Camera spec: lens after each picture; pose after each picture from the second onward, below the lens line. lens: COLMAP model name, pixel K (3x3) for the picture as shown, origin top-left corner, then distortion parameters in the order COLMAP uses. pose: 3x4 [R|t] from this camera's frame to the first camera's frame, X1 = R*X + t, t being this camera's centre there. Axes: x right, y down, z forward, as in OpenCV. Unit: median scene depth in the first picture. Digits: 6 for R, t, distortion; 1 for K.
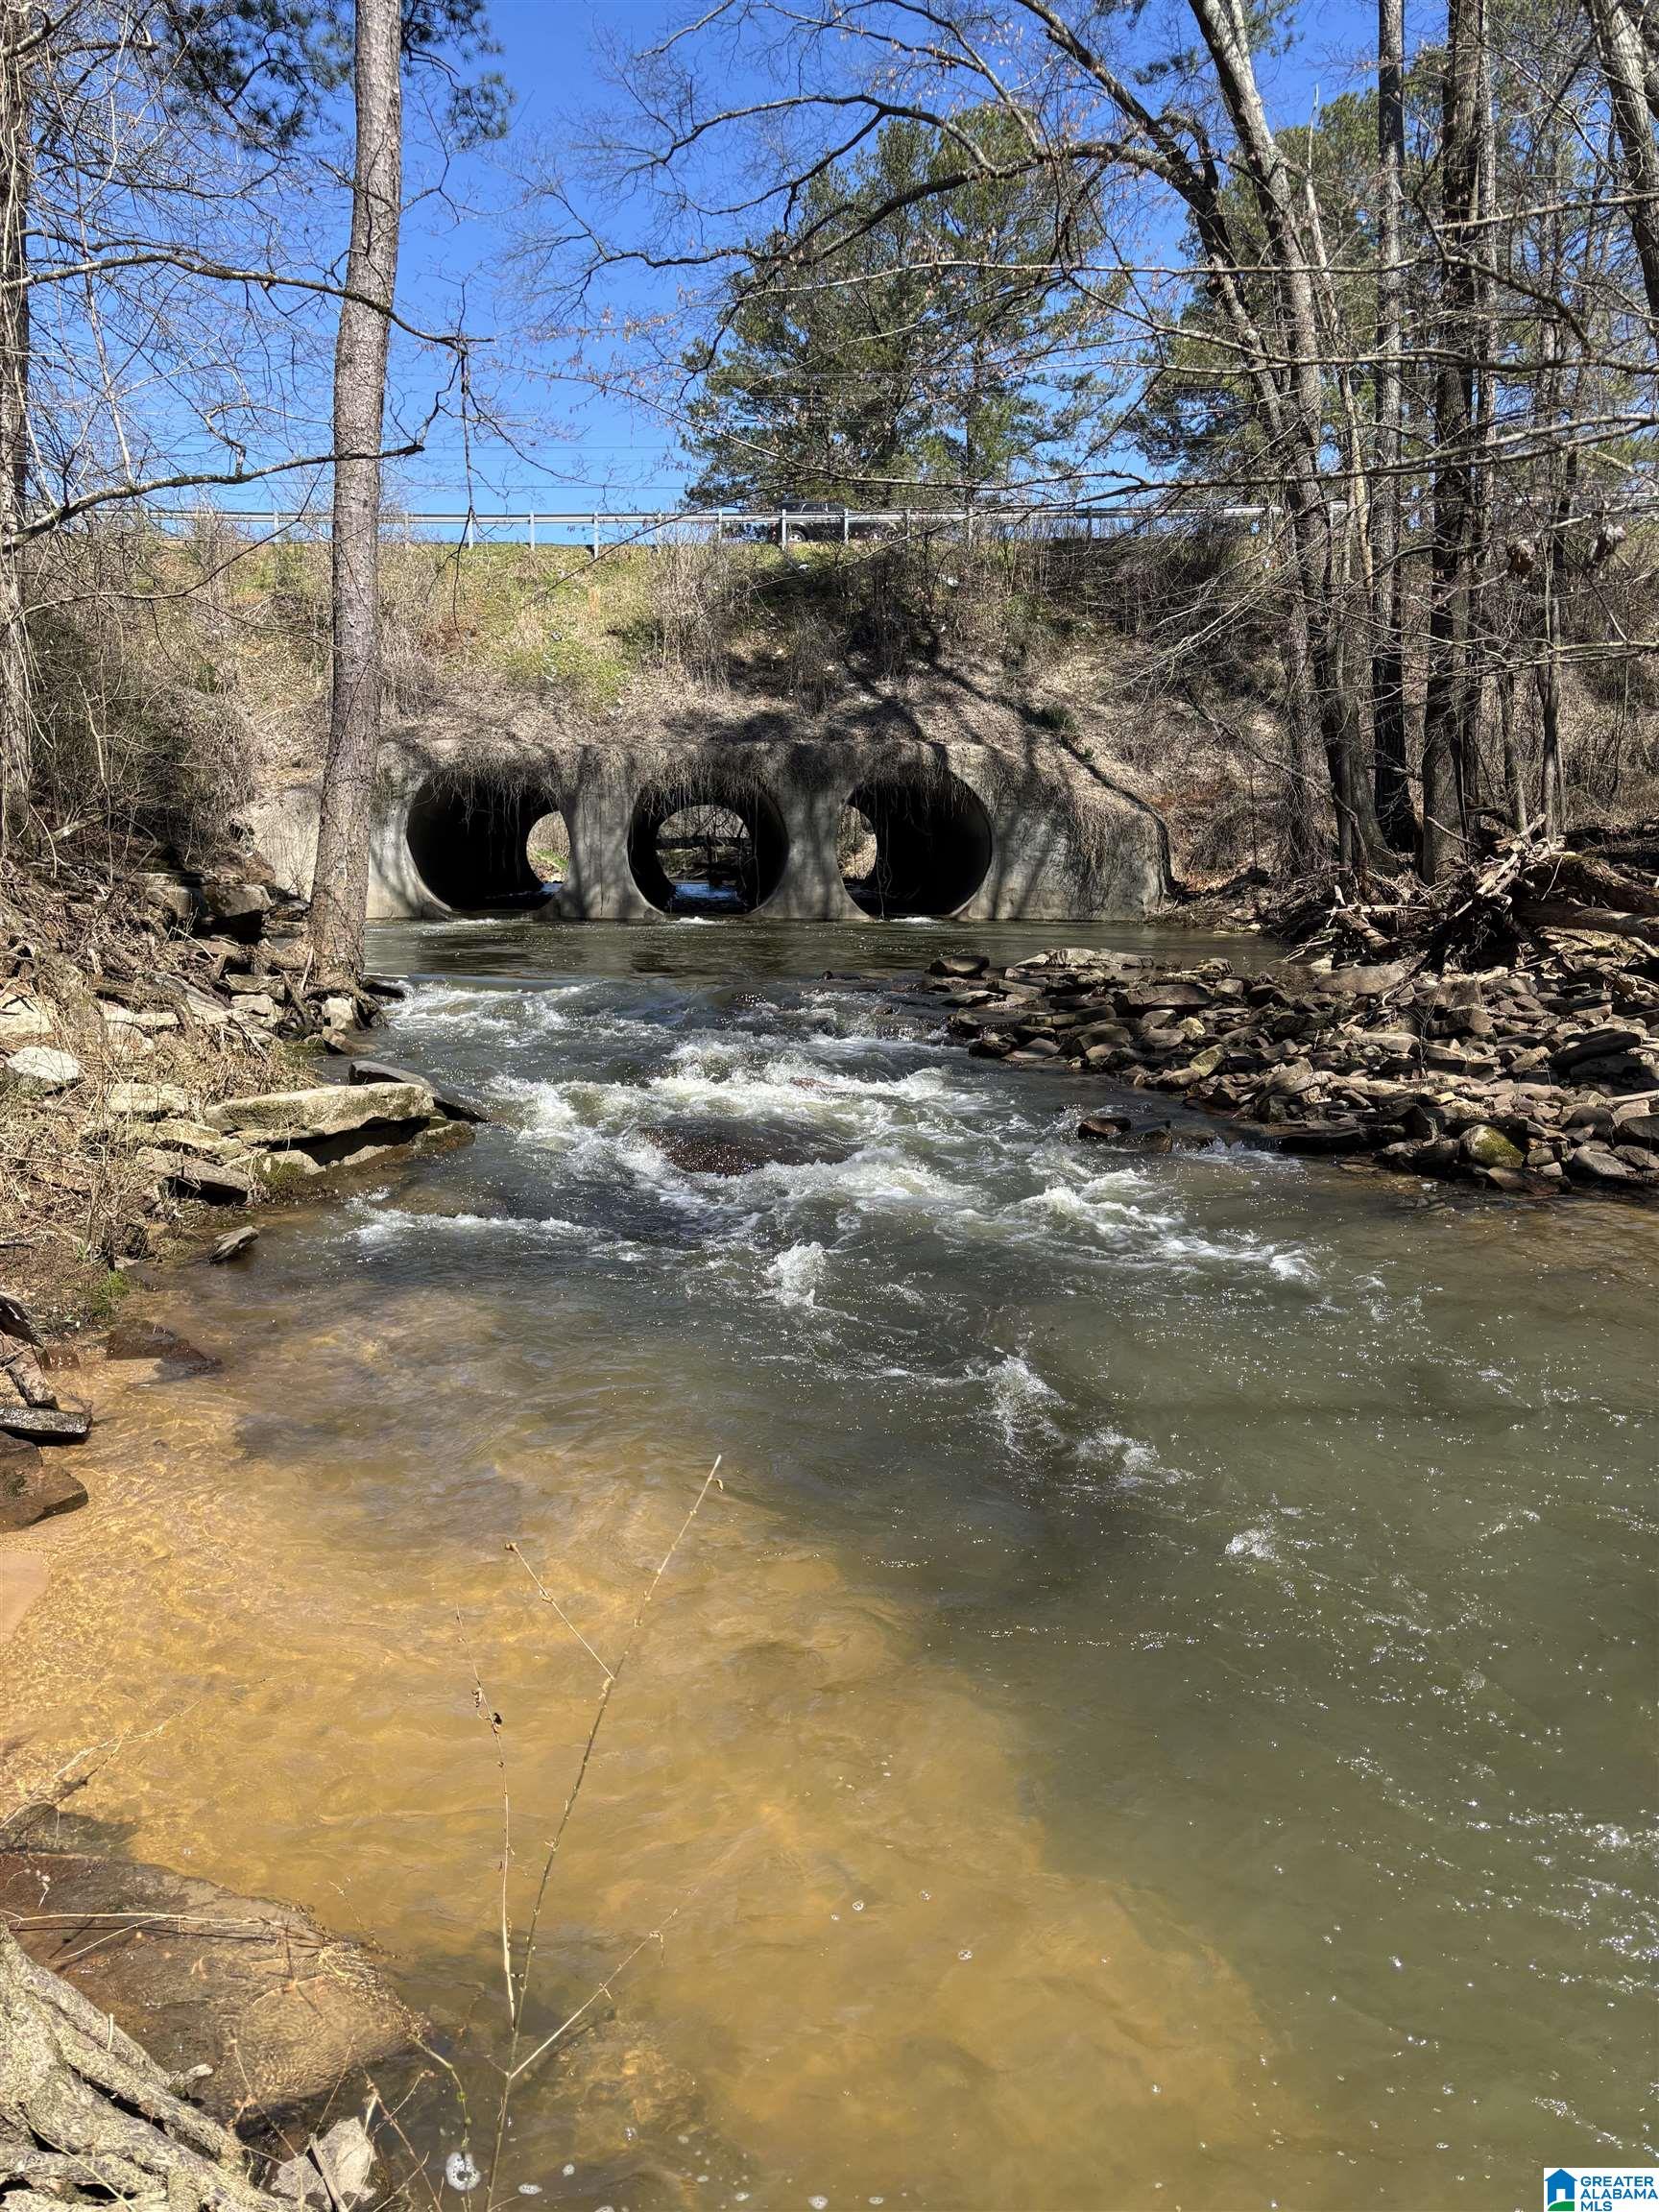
lens RADIAL K [[1709.5, 0, 837.8], [0, 1709.5, 1102.0], [0, 0, 1]] dist [0.050059, -0.045326]
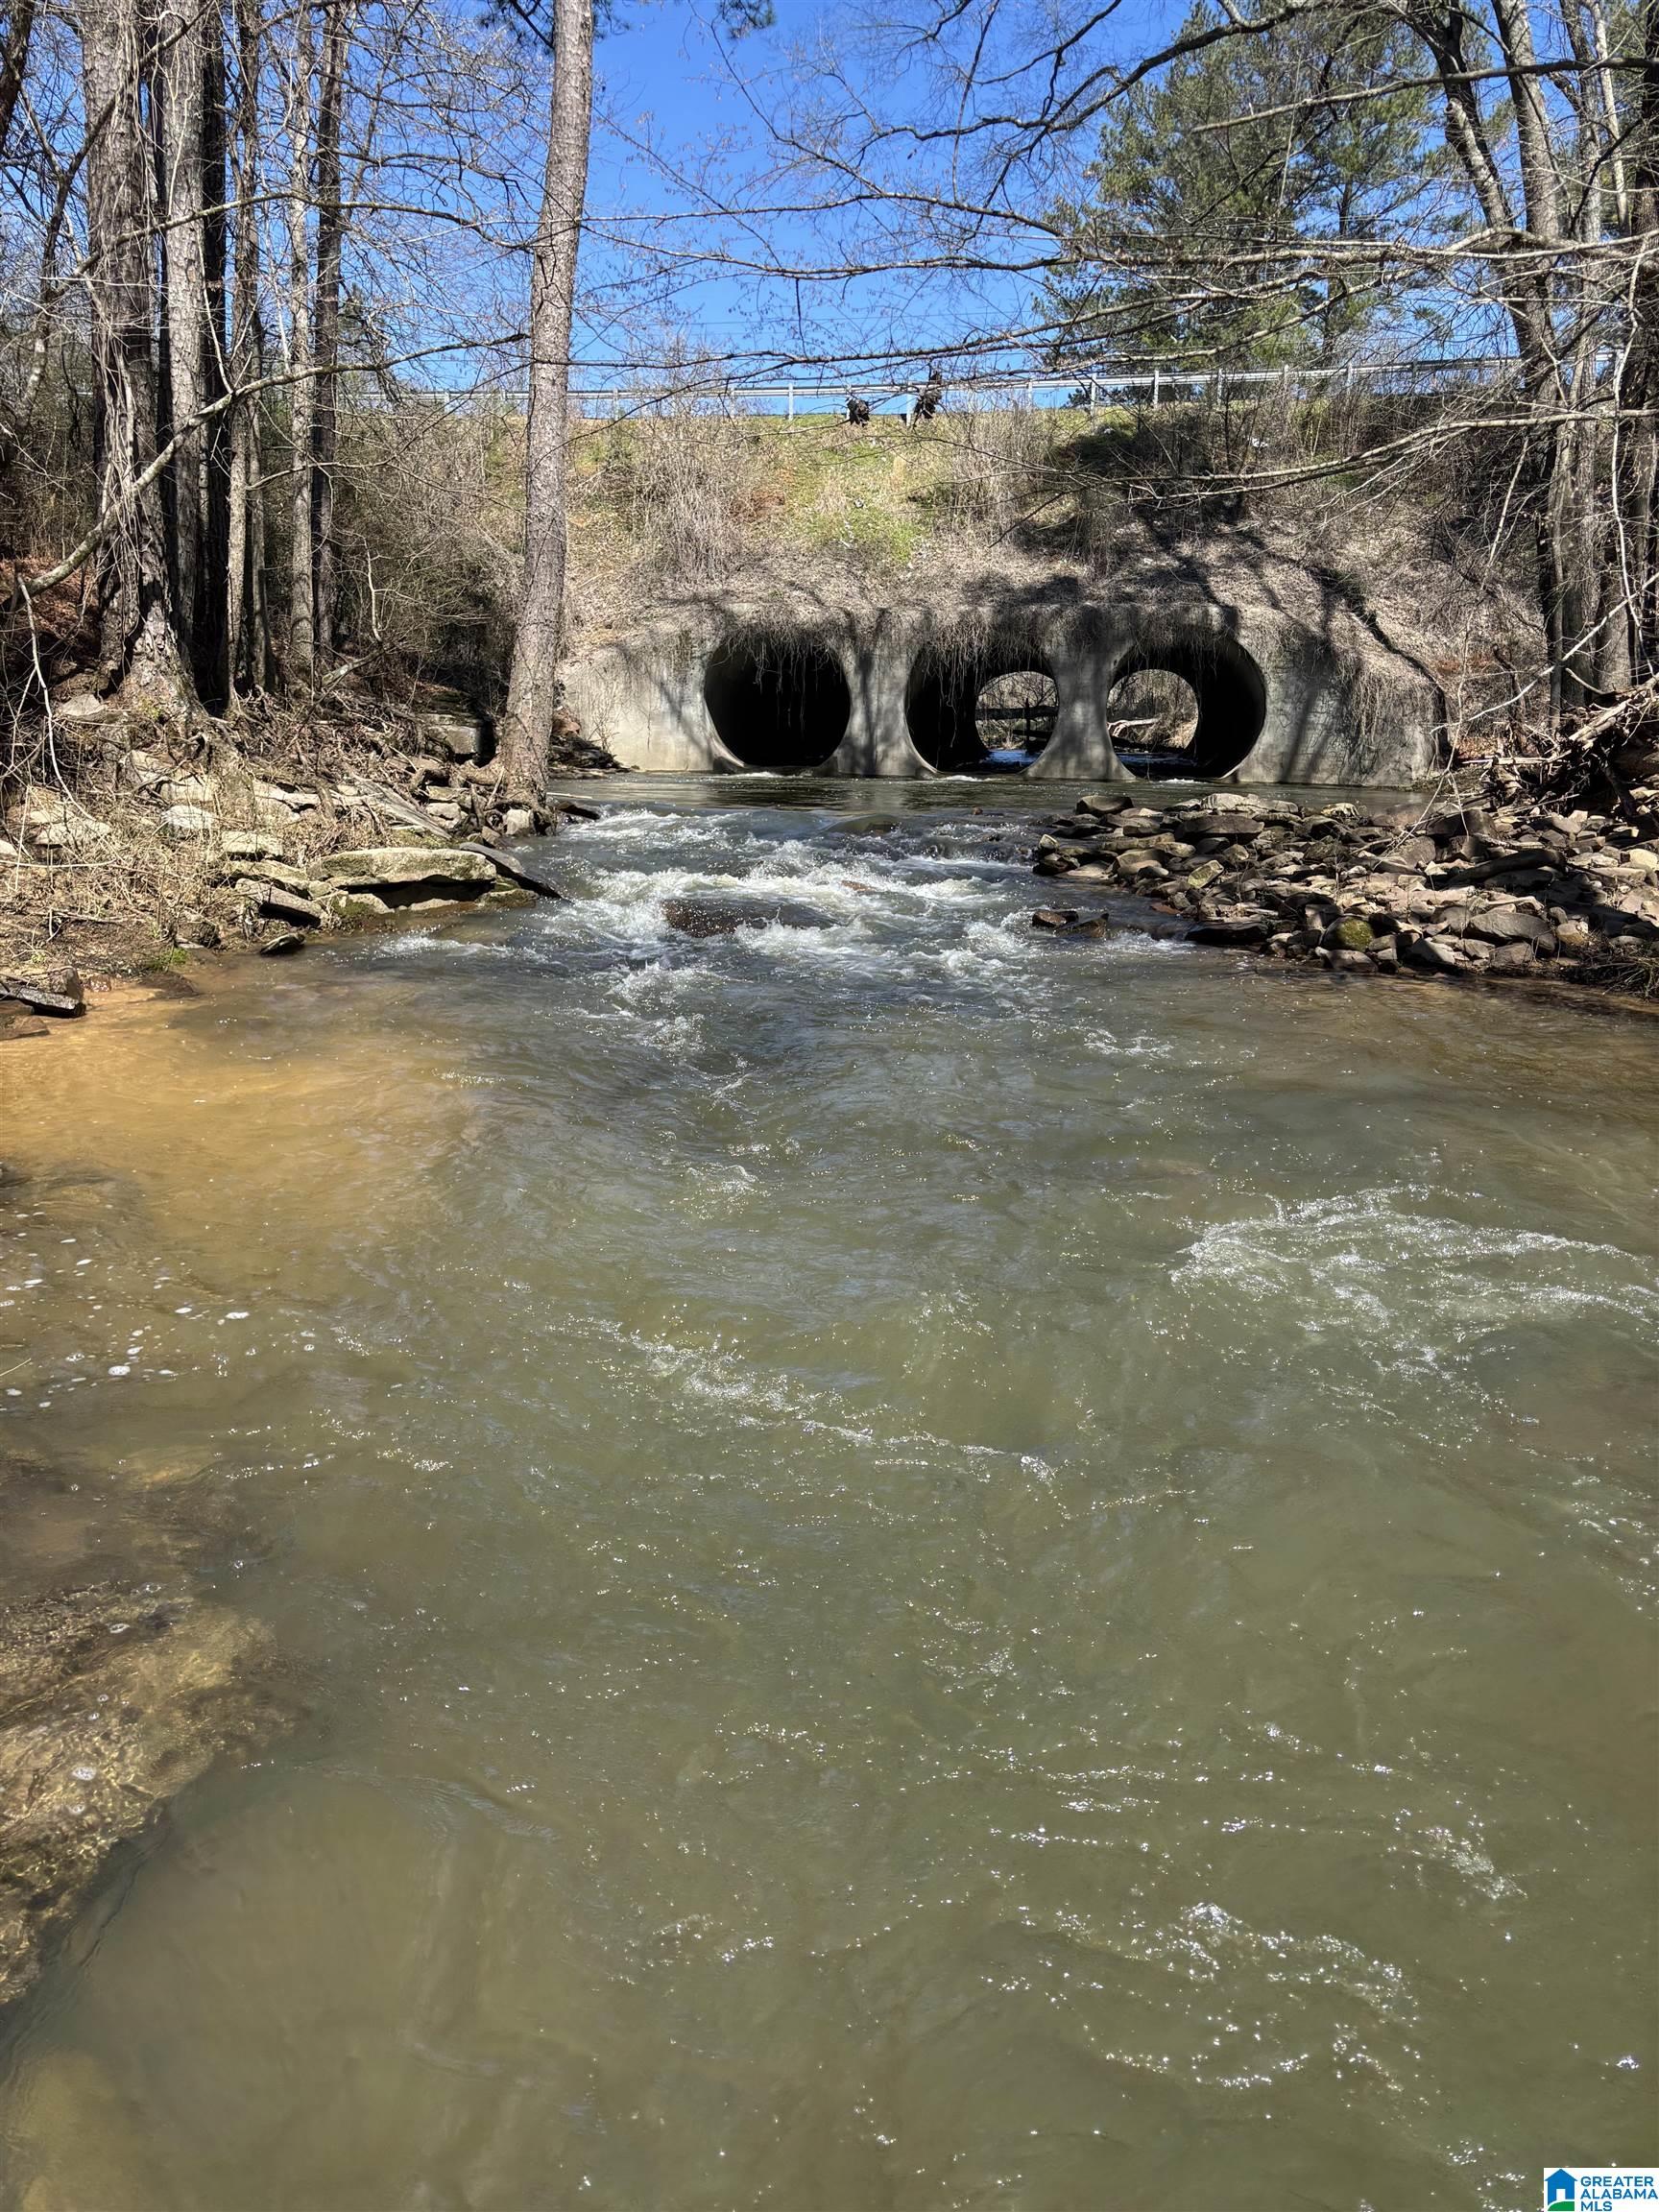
lens RADIAL K [[1706.8, 0, 830.3], [0, 1706.8, 1078.0], [0, 0, 1]] dist [0.052799, -0.048437]
pose [[0.974847, 0.060688, -0.214455, 0.066464], [-0.048474, 0.996913, 0.061763, 0.014845], [0.217541, -0.049814, 0.974779, -0.042608]]
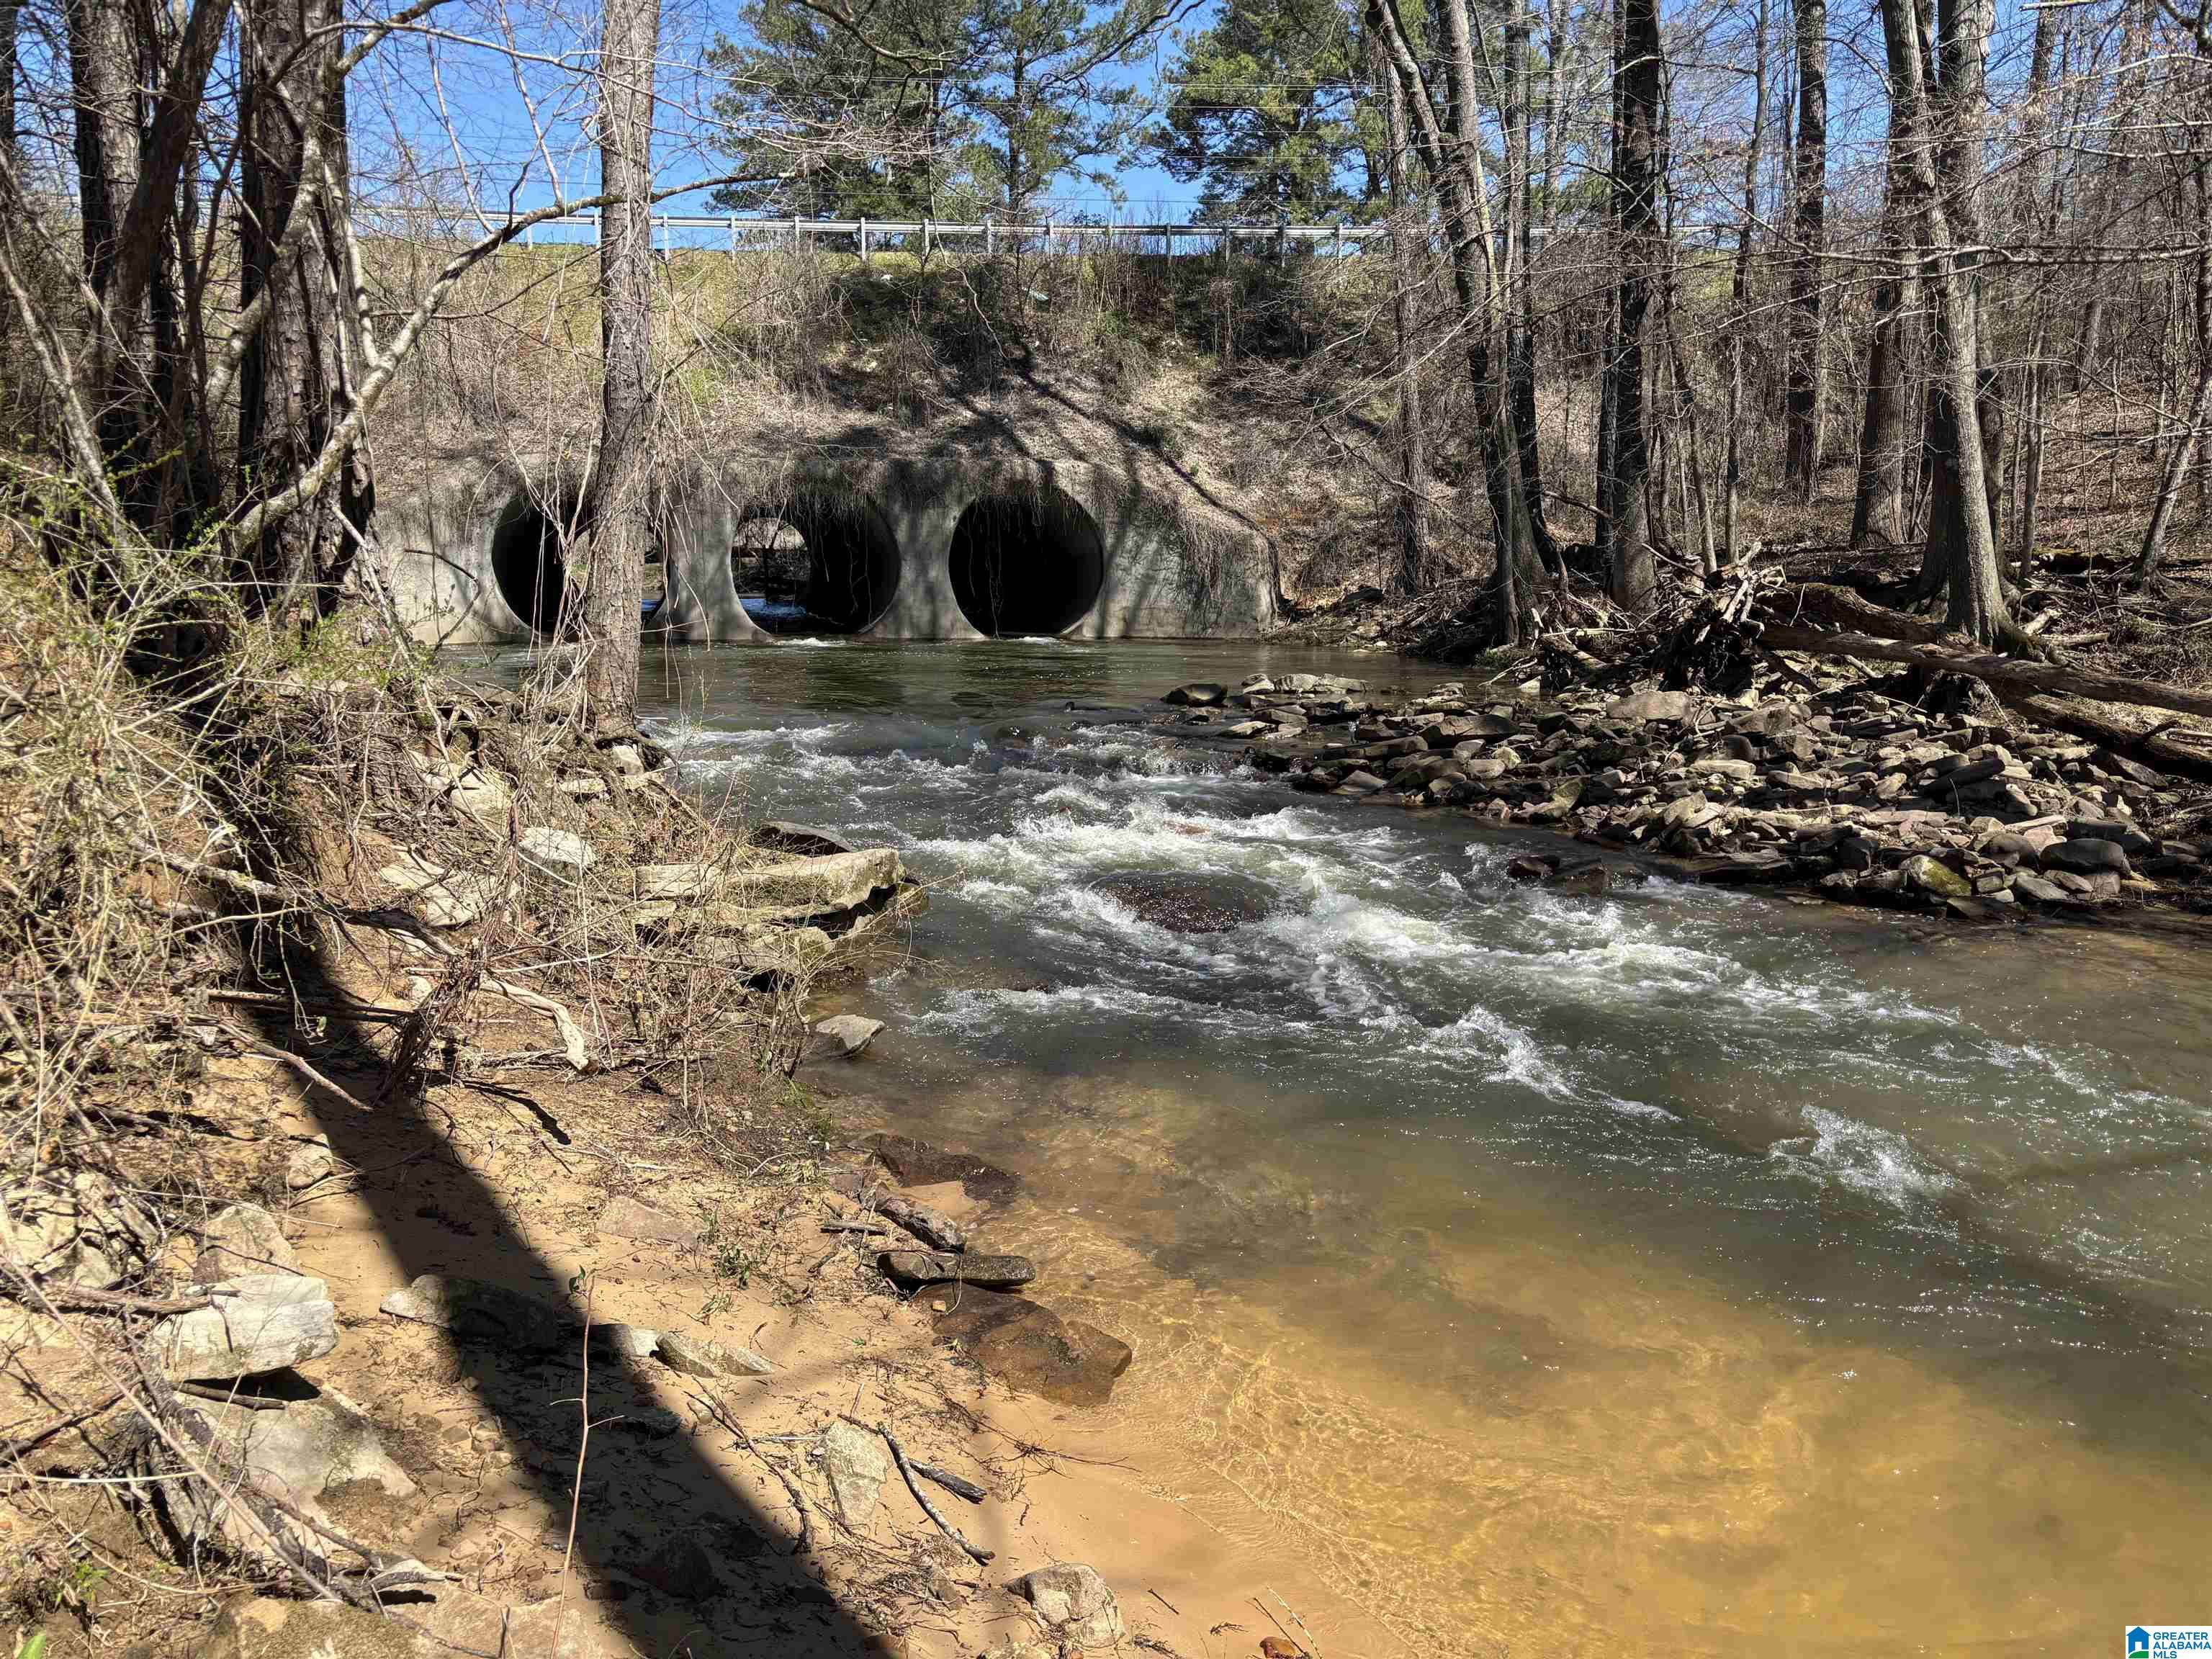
lens RADIAL K [[1709.5, 0, 1106.0], [0, 1709.5, 829.5], [0, 0, 1]] dist [0.050059, -0.045326]
pose [[0.985369, -0.030445, 0.167695, -0.081582], [0.028478, 0.999495, 0.014122, -0.008781], [-0.168040, -0.009140, 0.985738, 0.013796]]
